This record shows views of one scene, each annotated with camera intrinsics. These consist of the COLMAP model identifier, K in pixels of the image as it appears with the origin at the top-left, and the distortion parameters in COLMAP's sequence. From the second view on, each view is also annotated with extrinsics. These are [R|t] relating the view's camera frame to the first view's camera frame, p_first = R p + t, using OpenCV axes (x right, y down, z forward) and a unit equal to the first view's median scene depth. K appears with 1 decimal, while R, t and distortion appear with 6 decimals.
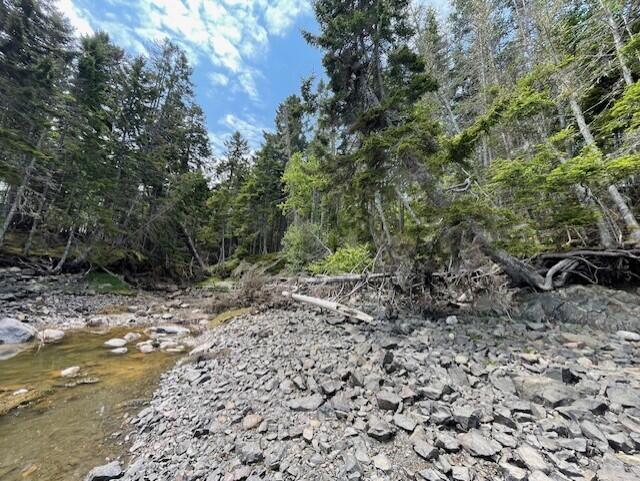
lens RADIAL K [[258.4, 0, 319.9], [0, 258.4, 238.7], [0, 0, 1]] dist [-0.000410, -0.000372]
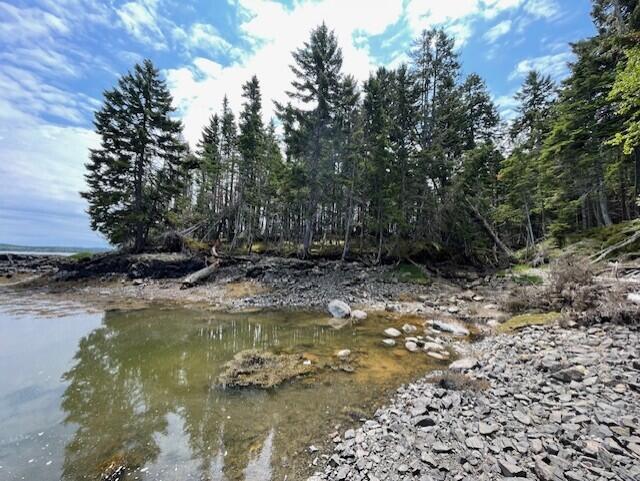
lens RADIAL K [[258.4, 0, 319.9], [0, 258.4, 238.7], [0, 0, 1]] dist [-0.000410, -0.000372]
pose [[0.462763, -0.111002, -0.879505, 0.025799], [0.157581, 0.986629, -0.041610, 0.007700], [0.872364, -0.119337, 0.474067, 0.121262]]
